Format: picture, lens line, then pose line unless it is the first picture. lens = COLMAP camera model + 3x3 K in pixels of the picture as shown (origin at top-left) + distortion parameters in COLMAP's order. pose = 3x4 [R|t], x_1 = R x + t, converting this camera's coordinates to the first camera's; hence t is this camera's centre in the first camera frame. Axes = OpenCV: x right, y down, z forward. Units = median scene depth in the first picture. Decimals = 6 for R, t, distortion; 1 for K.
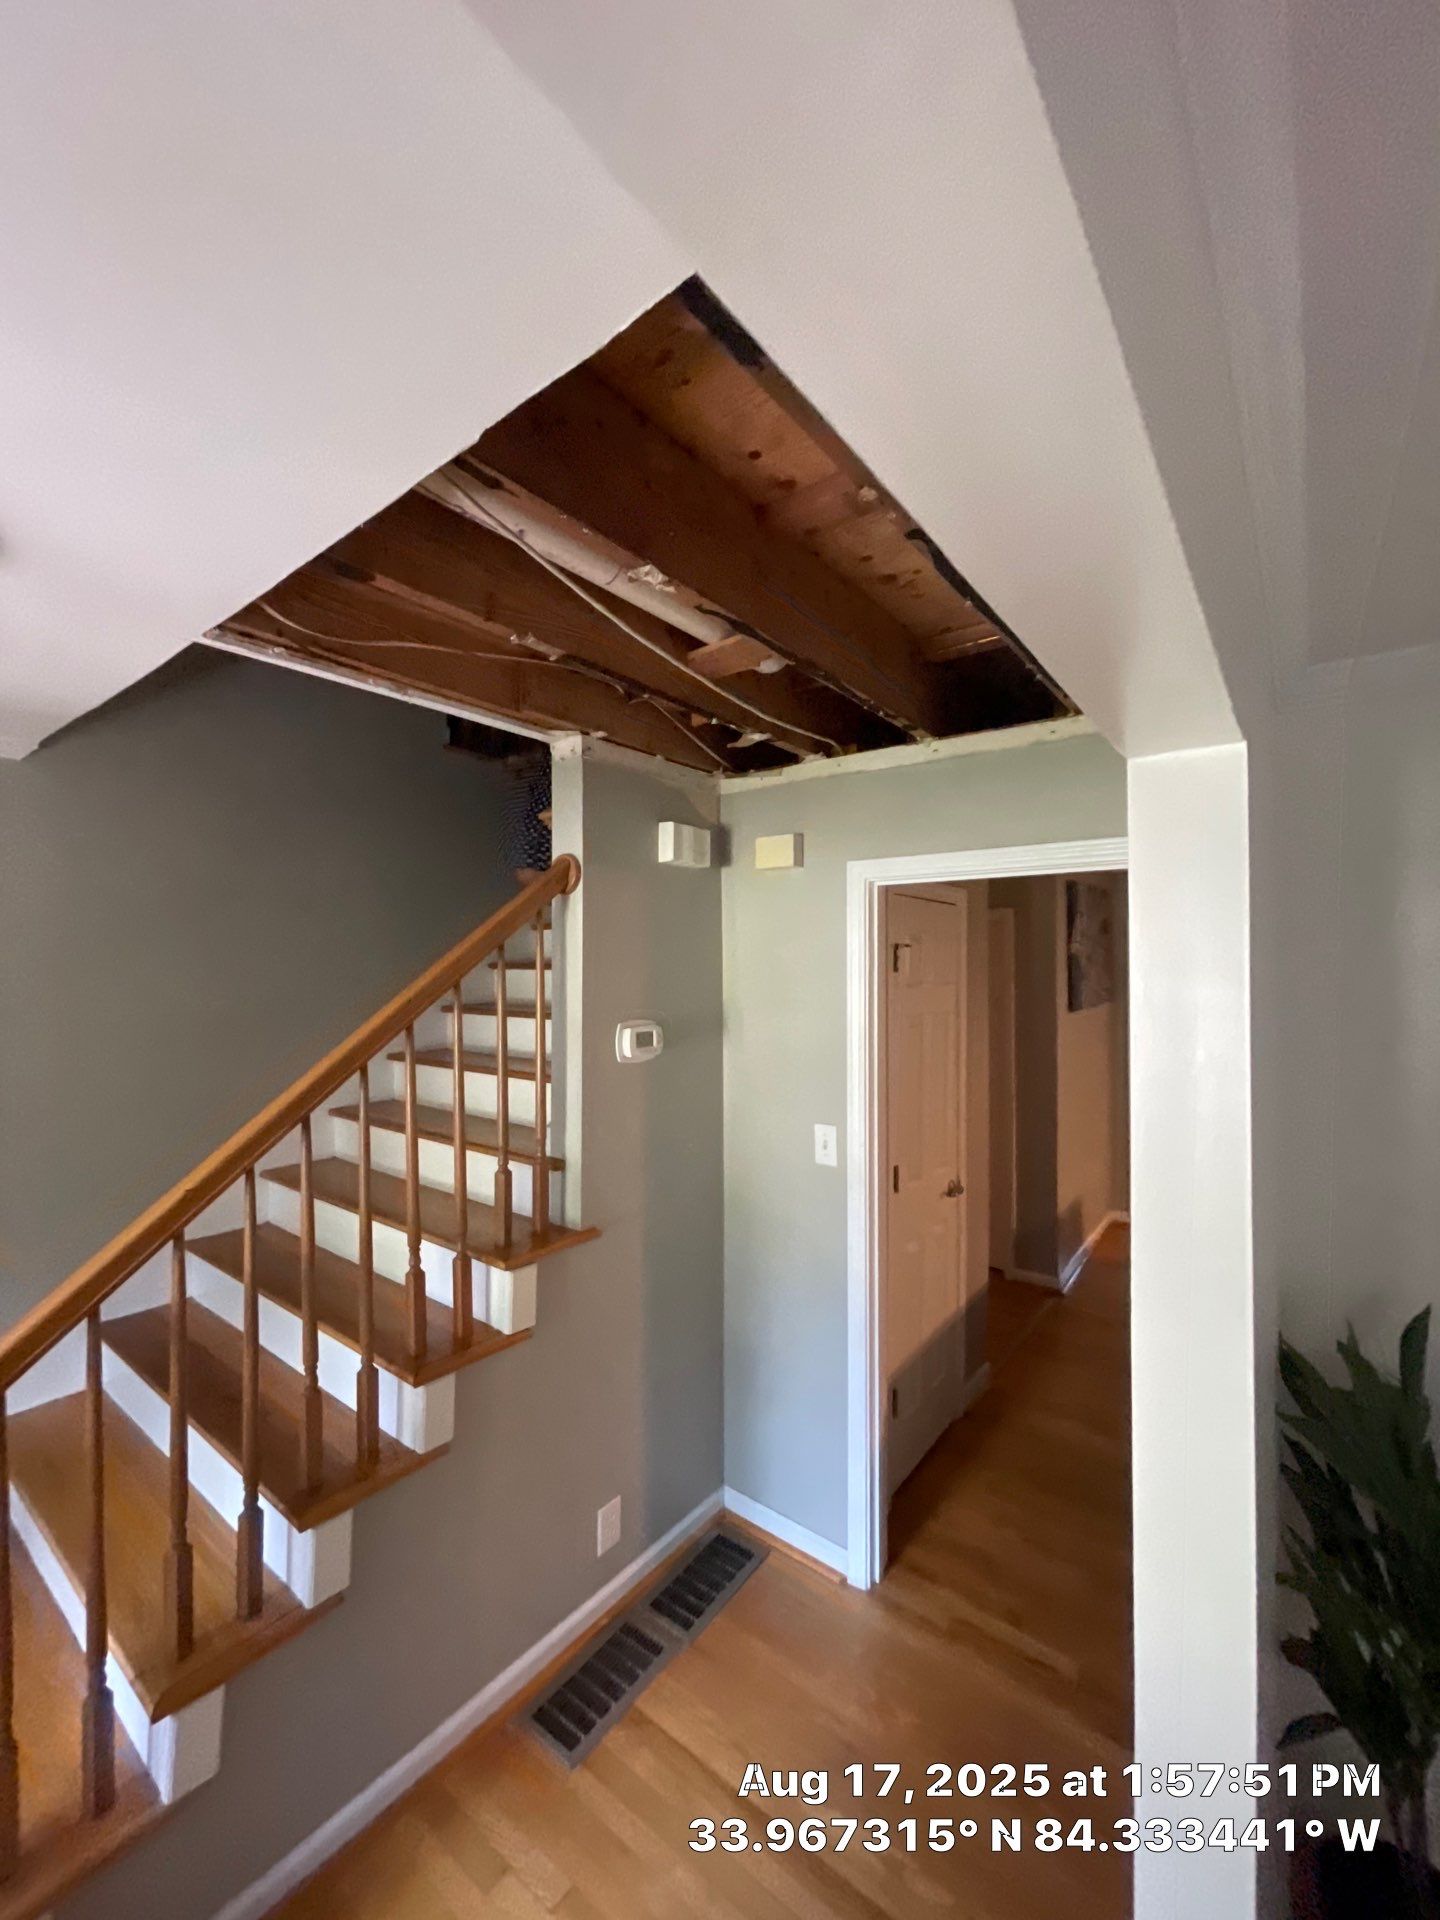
lens RADIAL K [[777.1, 0, 715.9], [0, 777.1, 966.9], [0, 0, 1]] dist [0.006079, -0.001722]
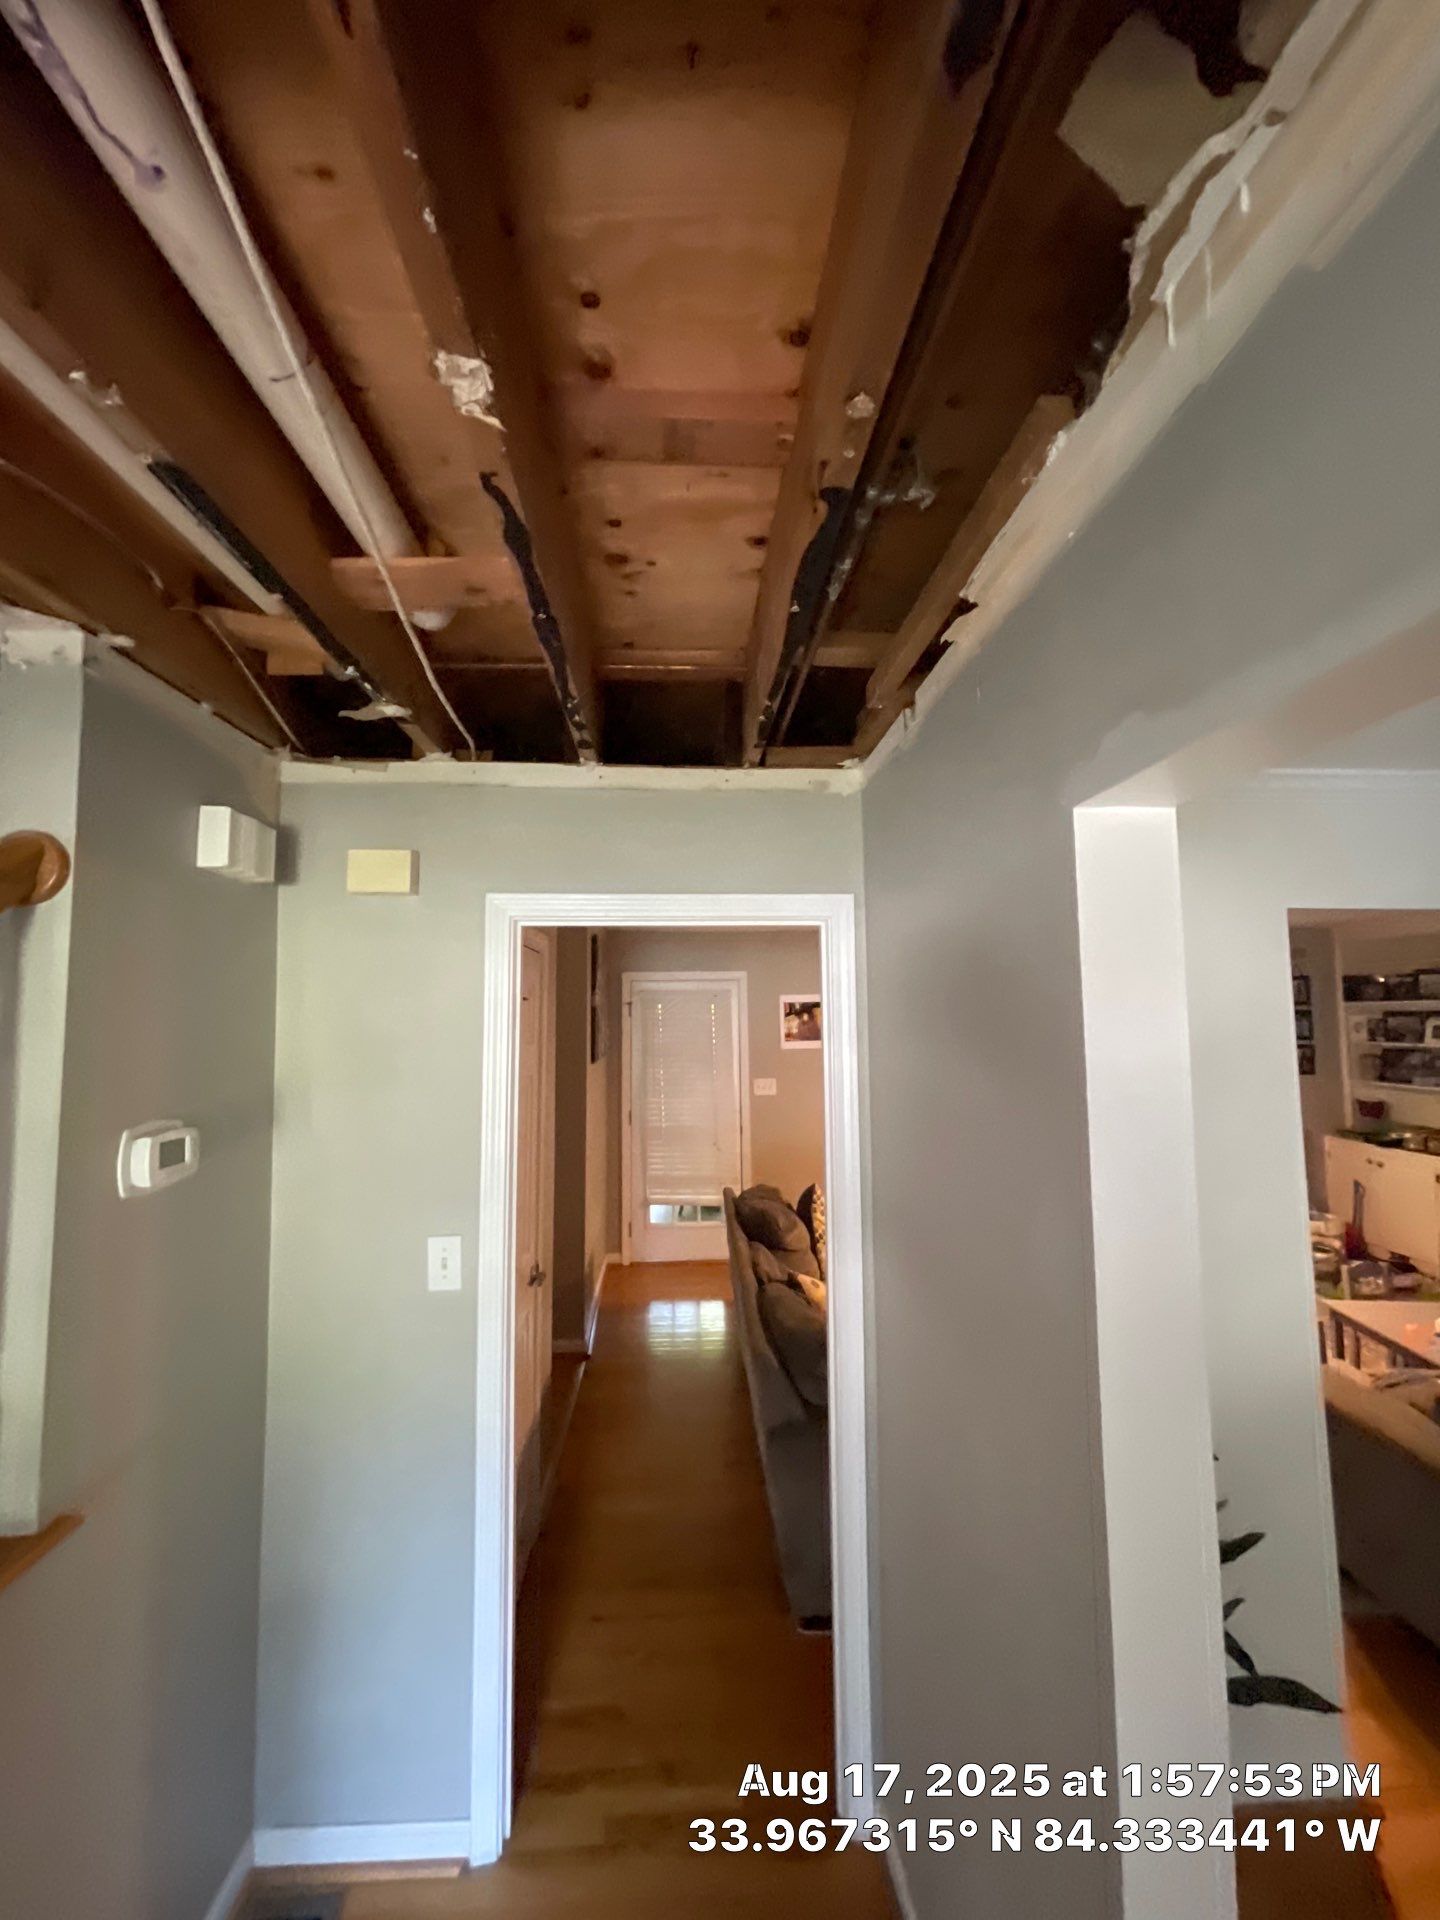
lens RADIAL K [[777.1, 0, 711.6], [0, 777.1, 961.1], [0, 0, 1]] dist [0.006079, -0.001722]
pose [[0.756304, 0.036578, 0.653197, -0.182073], [0.007848, 0.997857, -0.064965, -0.013536], [-0.654174, 0.054259, 0.754396, 0.264834]]
